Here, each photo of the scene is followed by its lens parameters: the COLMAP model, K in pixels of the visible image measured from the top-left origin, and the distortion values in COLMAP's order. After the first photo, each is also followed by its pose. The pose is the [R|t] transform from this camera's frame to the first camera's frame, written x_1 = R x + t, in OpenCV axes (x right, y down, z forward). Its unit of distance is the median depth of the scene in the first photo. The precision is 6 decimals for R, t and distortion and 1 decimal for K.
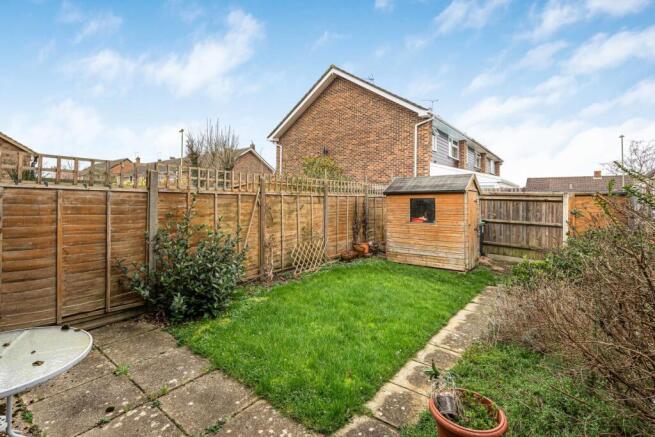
lens RADIAL K [[309.2, 0, 314.9], [0, 309.2, 204.1], [0, 0, 1]] dist [-0.002832, 0.000041]
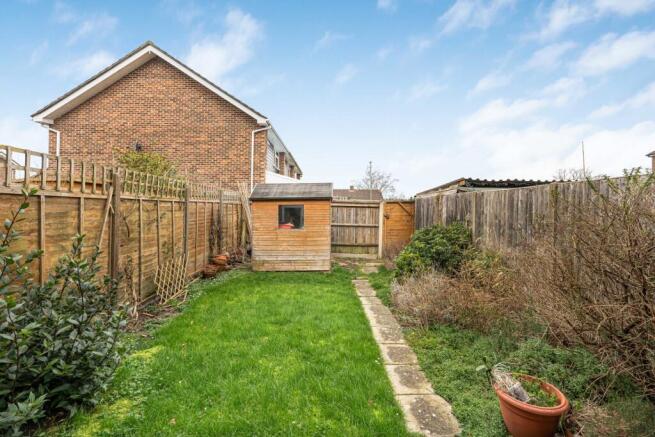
lens RADIAL K [[299.7, 0, 324.0], [0, 299.7, 218.3], [0, 0, 1]] dist [-0.003006, 0.000173]
pose [[0.766854, -0.026189, 0.641287, -0.197348], [0.010771, 0.999552, 0.027940, -0.000765], [-0.641731, -0.014519, 0.766792, 0.168243]]
